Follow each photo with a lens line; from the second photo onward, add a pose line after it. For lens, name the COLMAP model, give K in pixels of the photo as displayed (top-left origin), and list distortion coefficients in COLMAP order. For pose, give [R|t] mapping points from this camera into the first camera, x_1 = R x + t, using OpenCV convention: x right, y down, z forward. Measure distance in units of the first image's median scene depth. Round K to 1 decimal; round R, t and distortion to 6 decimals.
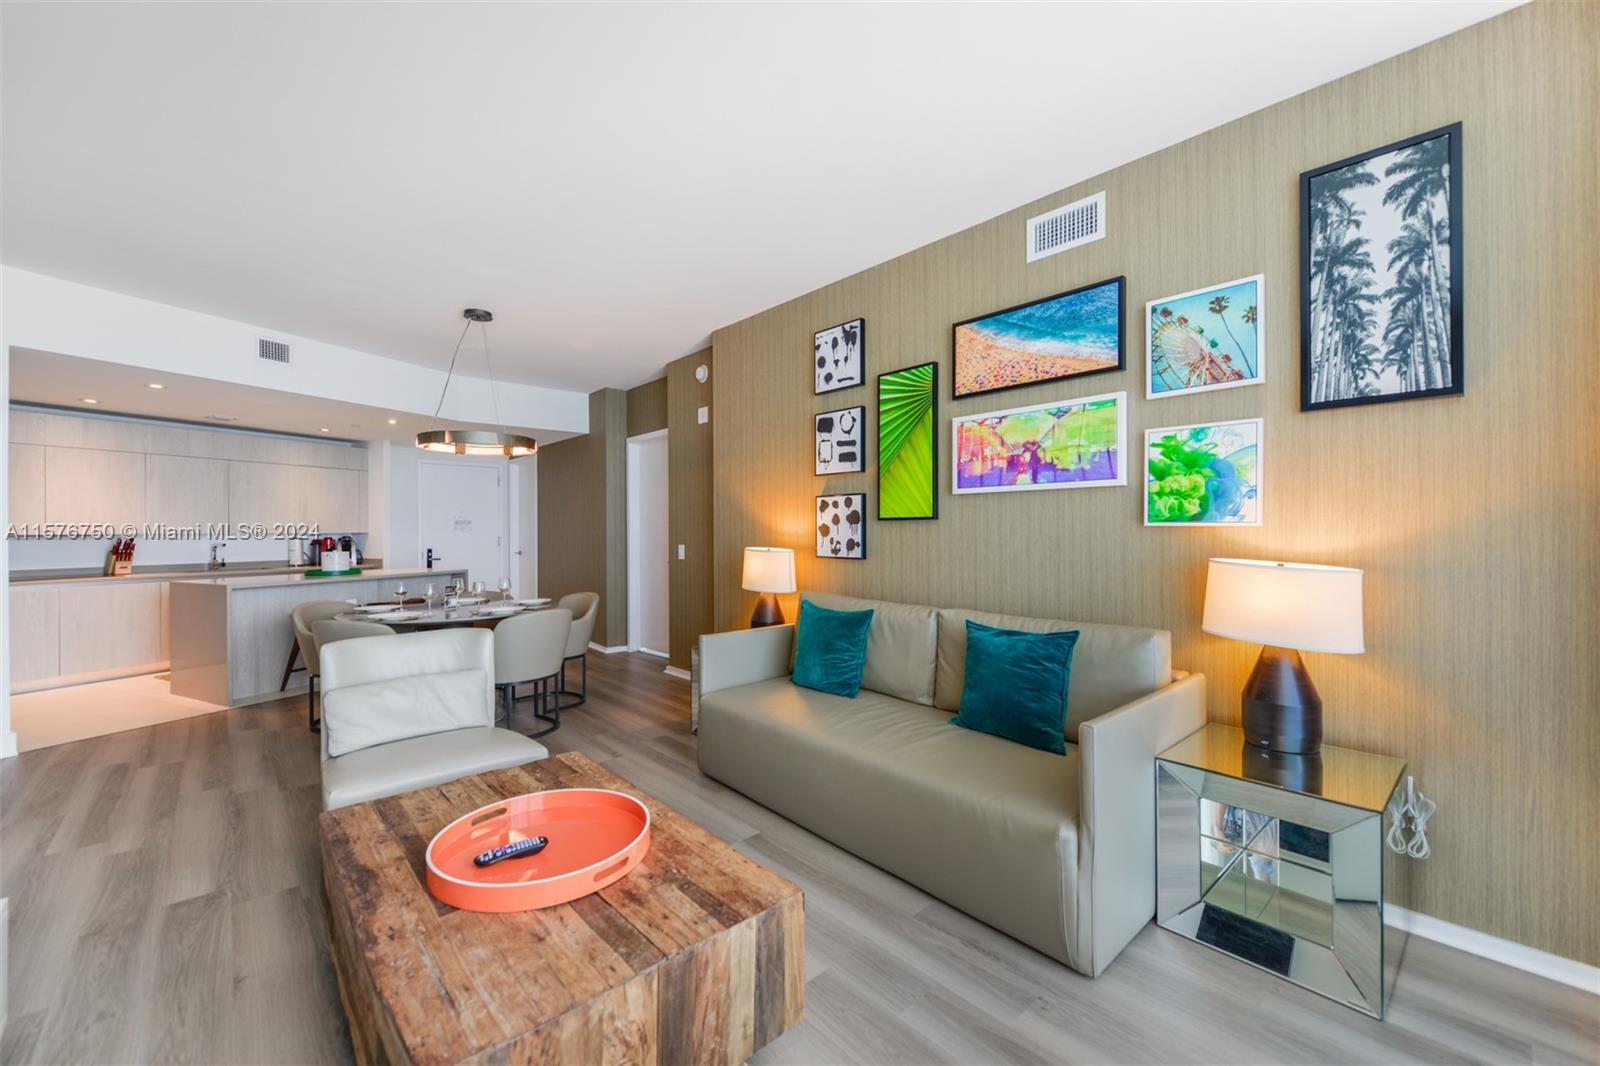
lens RADIAL K [[634.0, 0, 798.8], [0, 634.0, 529.3], [0, 0, 1]] dist [0.001514, -0.004628]
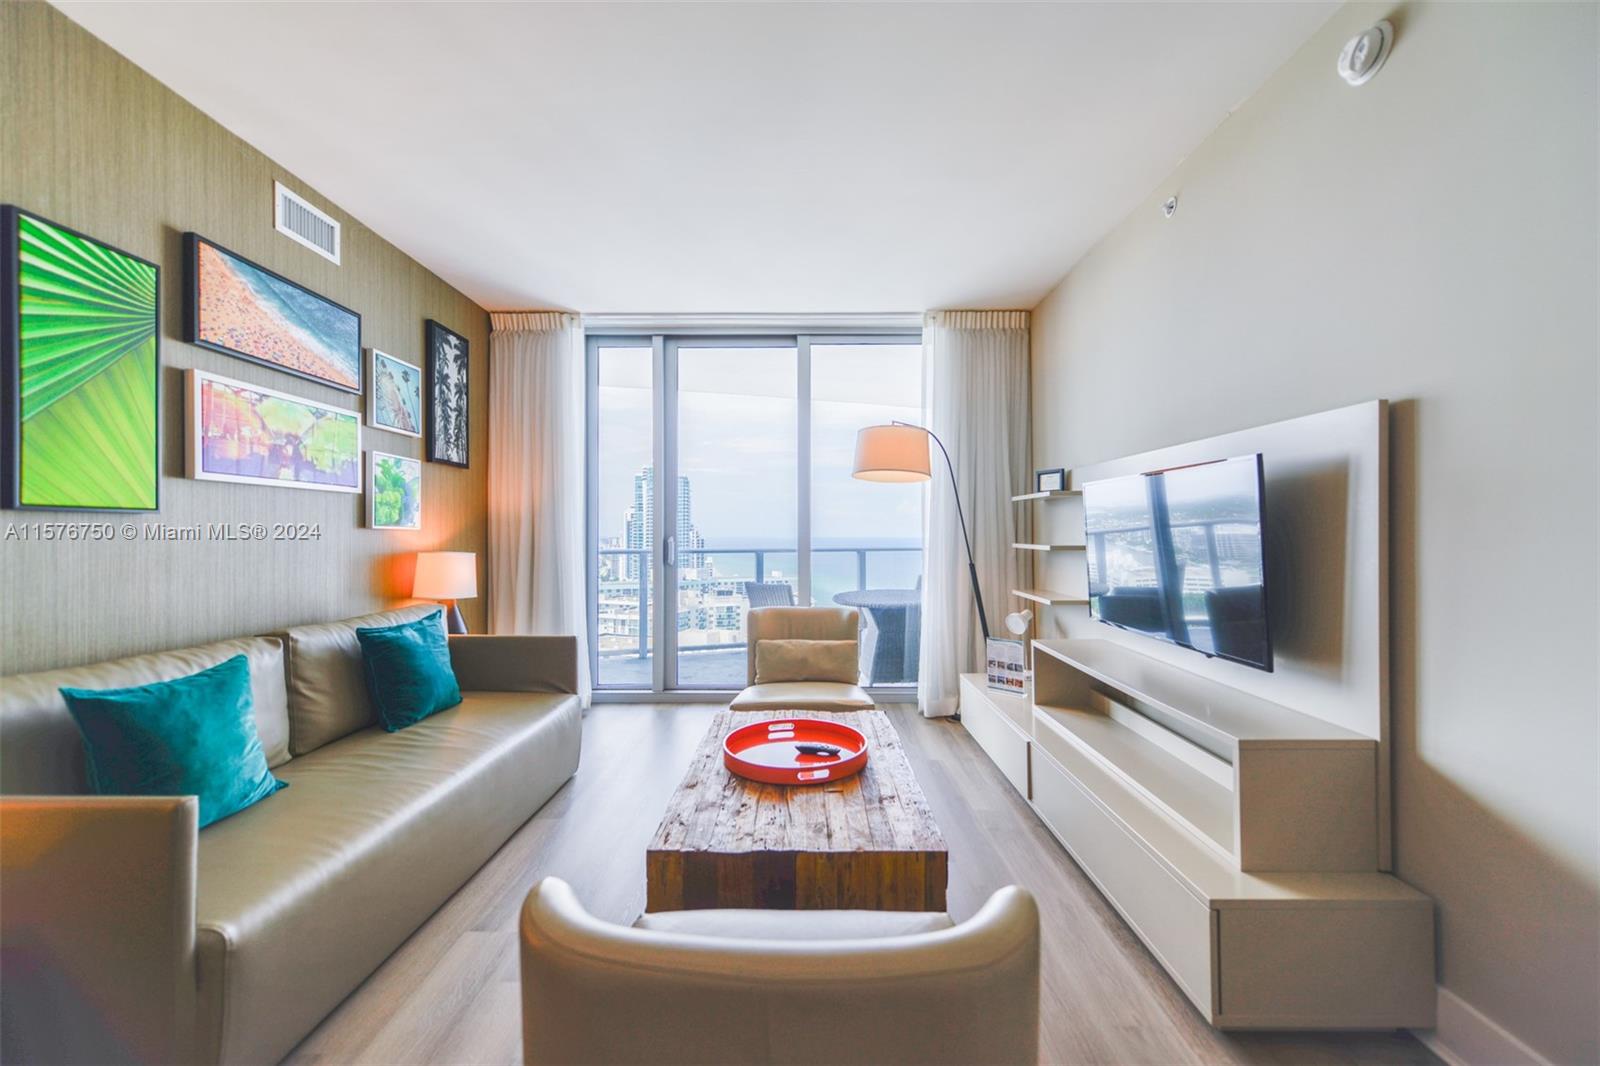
lens RADIAL K [[629.6, 0, 802.8], [0, 629.6, 531.8], [0, 0, 1]] dist [0.010705, -0.000445]
pose [[-0.737823, 0.005142, 0.674975, -0.725720], [0.001060, 0.999979, -0.006460, 0.007941], [-0.674994, -0.004051, -0.737812, 1.078594]]
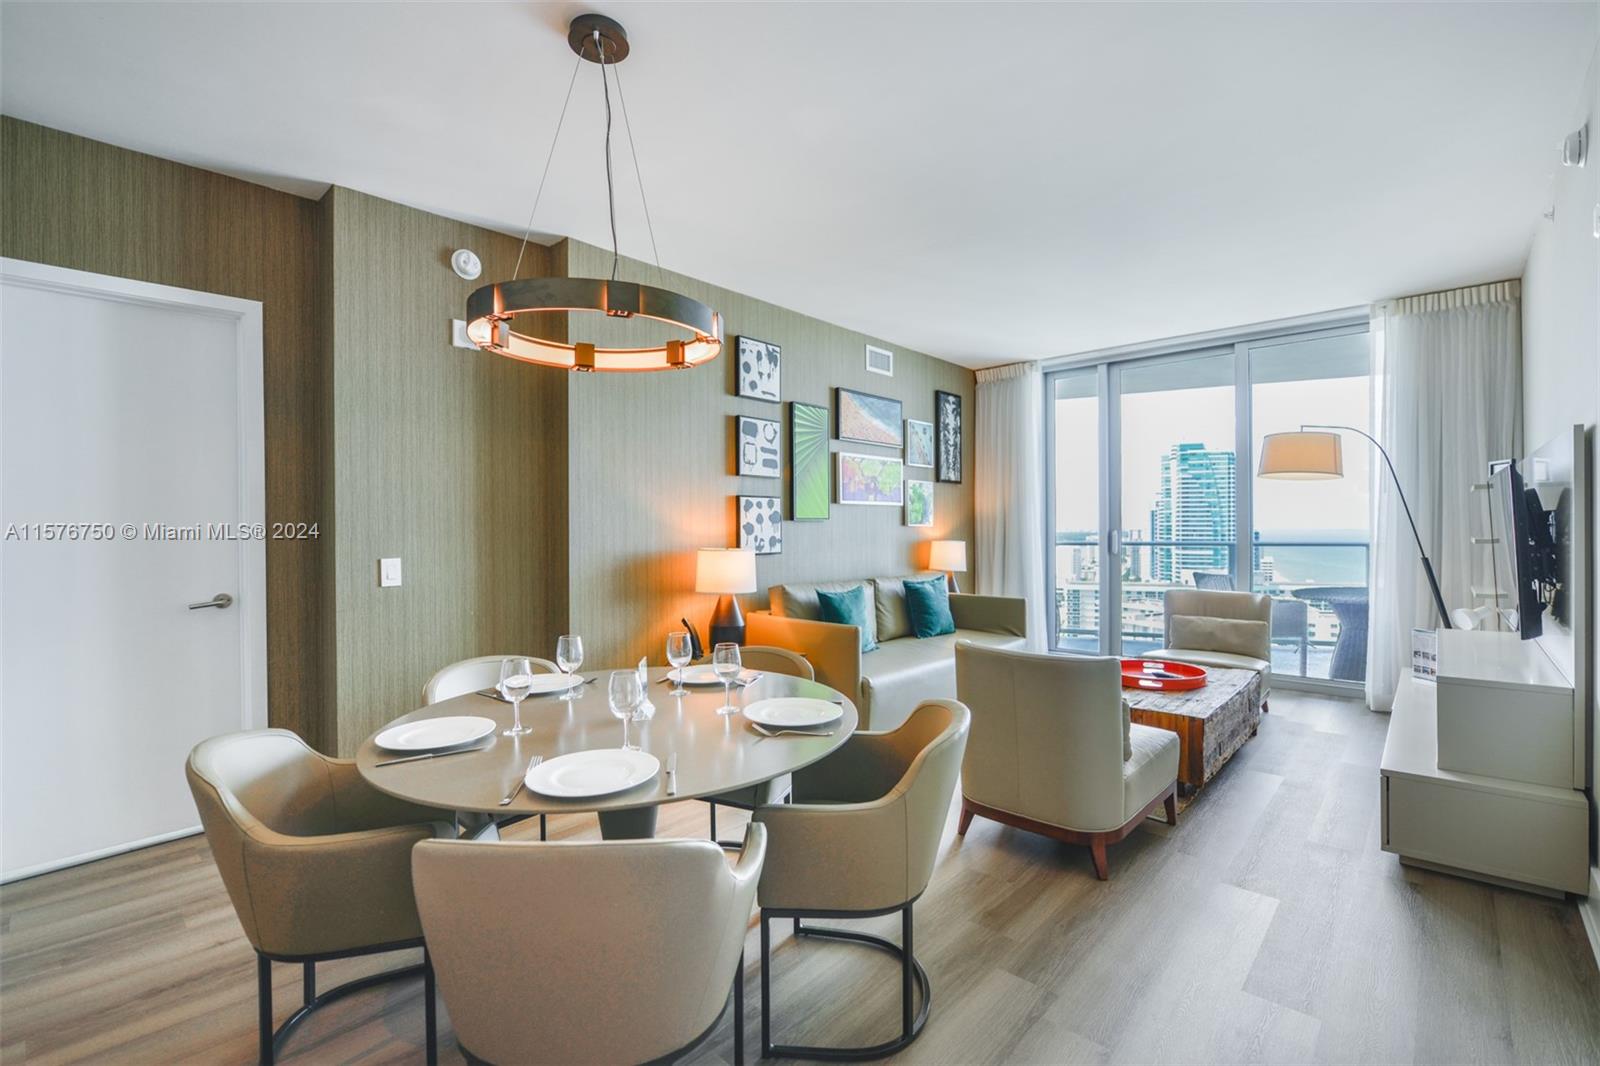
lens RADIAL K [[706.5, 0, 796.4], [0, 706.5, 531.0], [0, 0, 1]] dist [-0.012026, -0.000390]
pose [[-0.089909, -0.001368, 0.995949, -1.390730], [0.004414, 0.999989, 0.001772, 0.004154], [-0.995940, 0.004555, -0.089902, 1.264672]]
